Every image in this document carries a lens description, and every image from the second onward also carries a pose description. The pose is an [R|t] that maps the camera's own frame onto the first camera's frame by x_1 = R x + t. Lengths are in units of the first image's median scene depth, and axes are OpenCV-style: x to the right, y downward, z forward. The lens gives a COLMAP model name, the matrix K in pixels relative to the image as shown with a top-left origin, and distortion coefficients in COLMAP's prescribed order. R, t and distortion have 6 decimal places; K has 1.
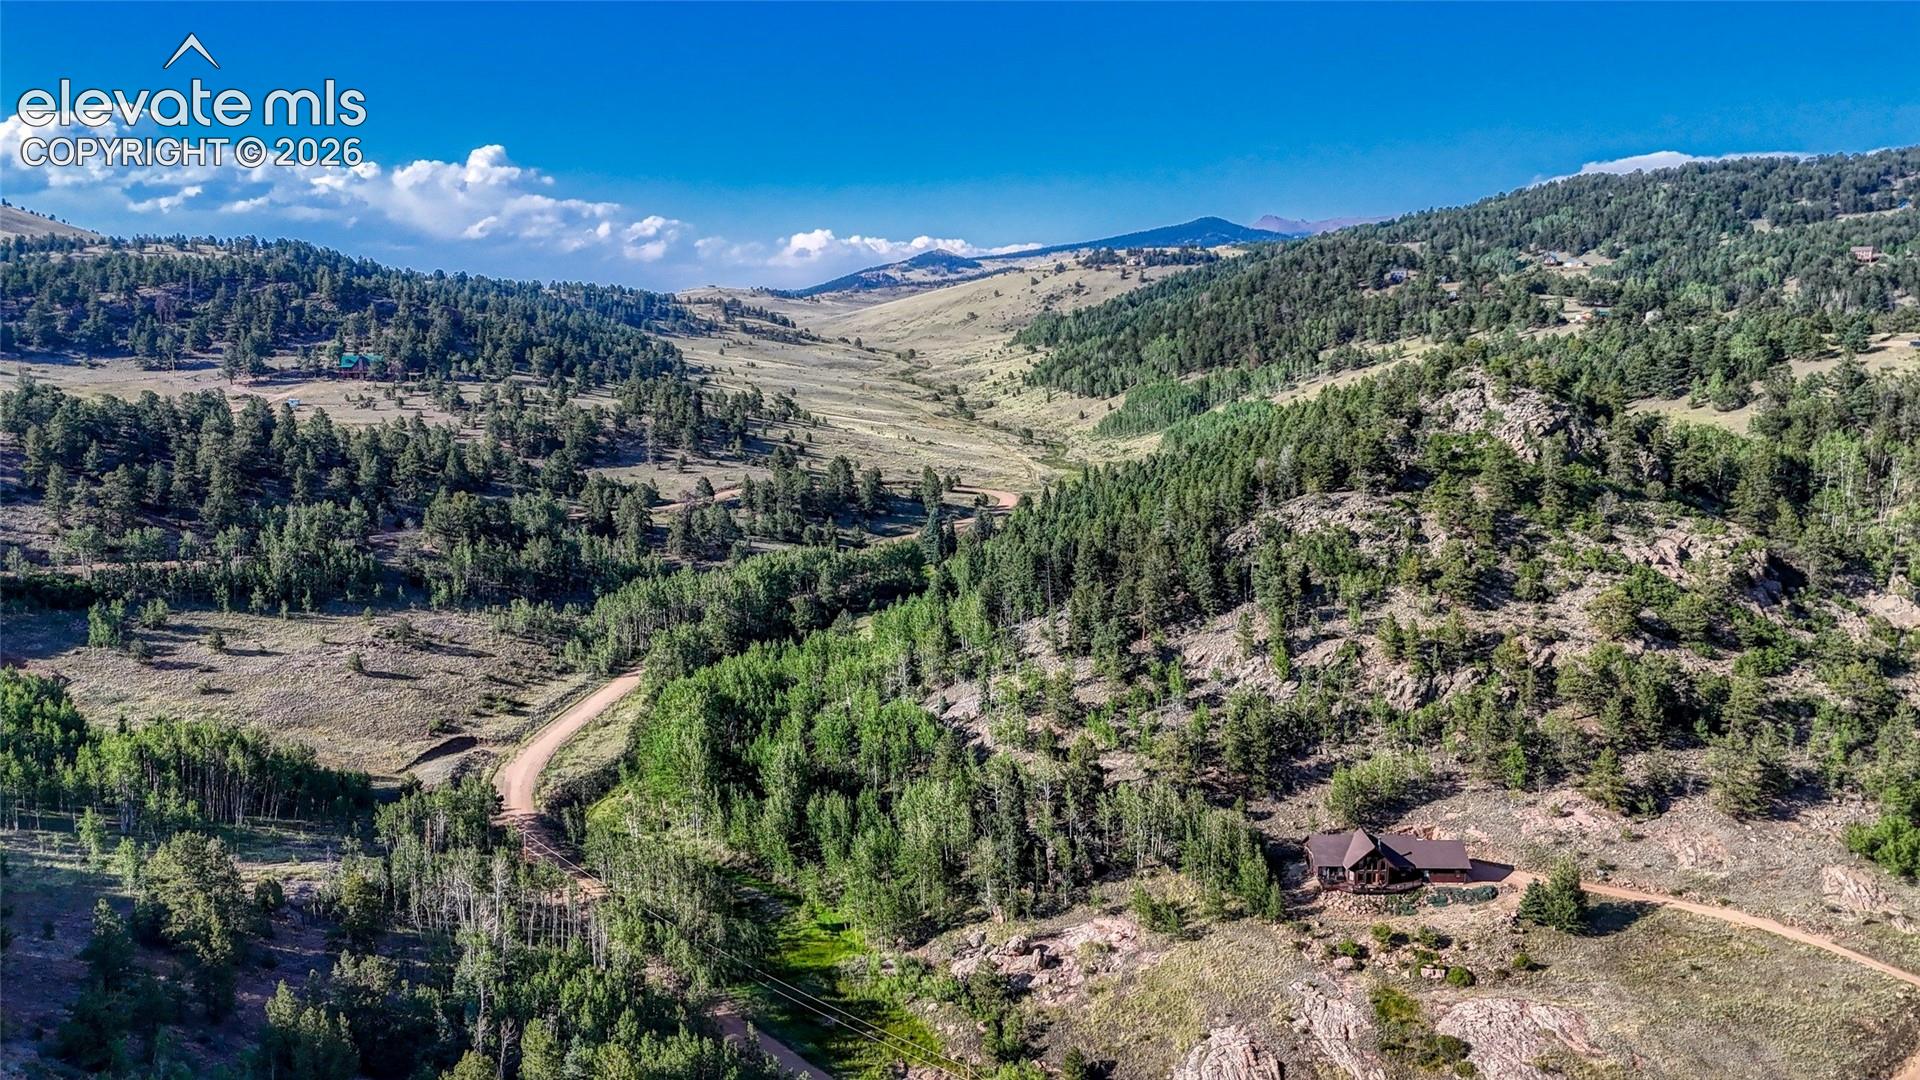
lens RADIAL K [[1391.9, 0, 965.4], [0, 1391.9, 542.5], [0, 0, 1]] dist [0.045284, -0.041501]
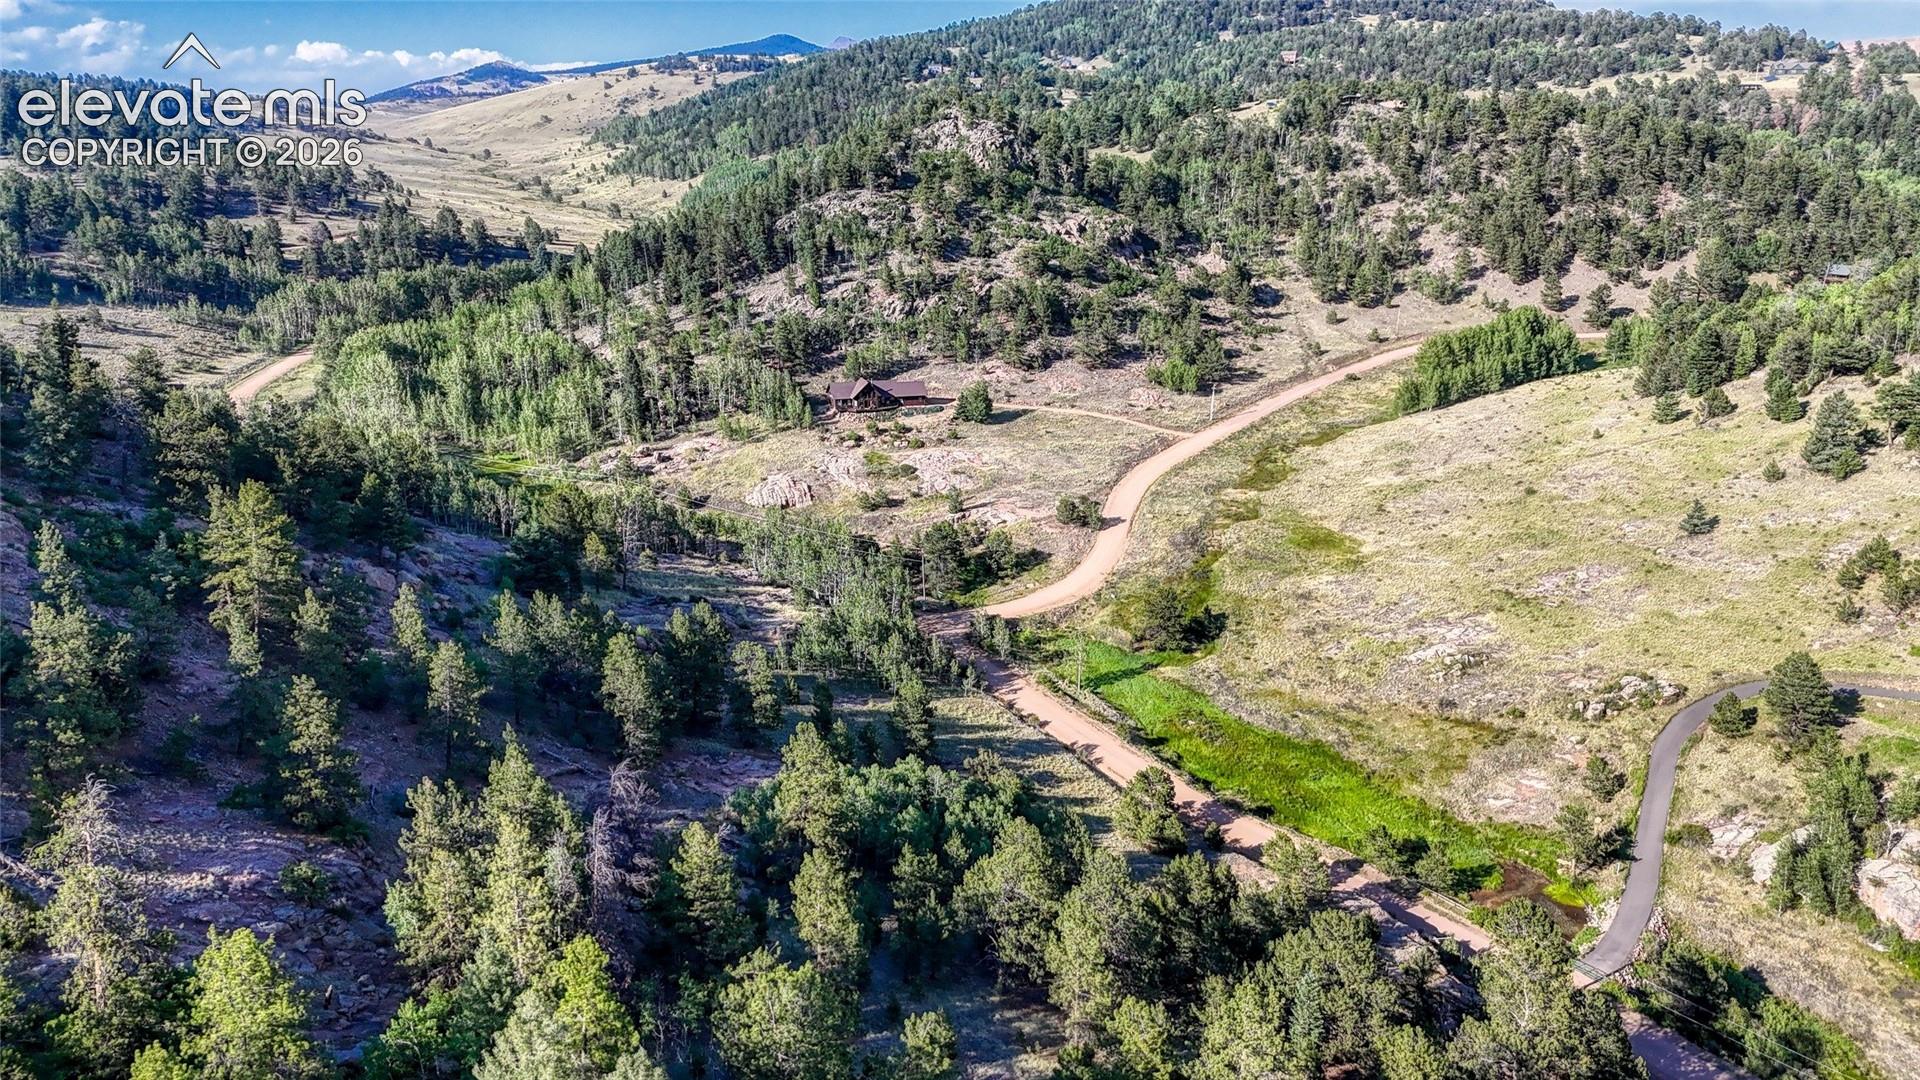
lens RADIAL K [[1376.2, 0, 954.7], [0, 1376.2, 541.8], [0, 0, 1]] dist [0.089305, -0.112189]
pose [[0.959954, -0.076380, 0.269546, -0.035134], [0.043719, 0.991172, 0.125164, 0.145158], [-0.276727, -0.108368, 0.954819, -0.386222]]
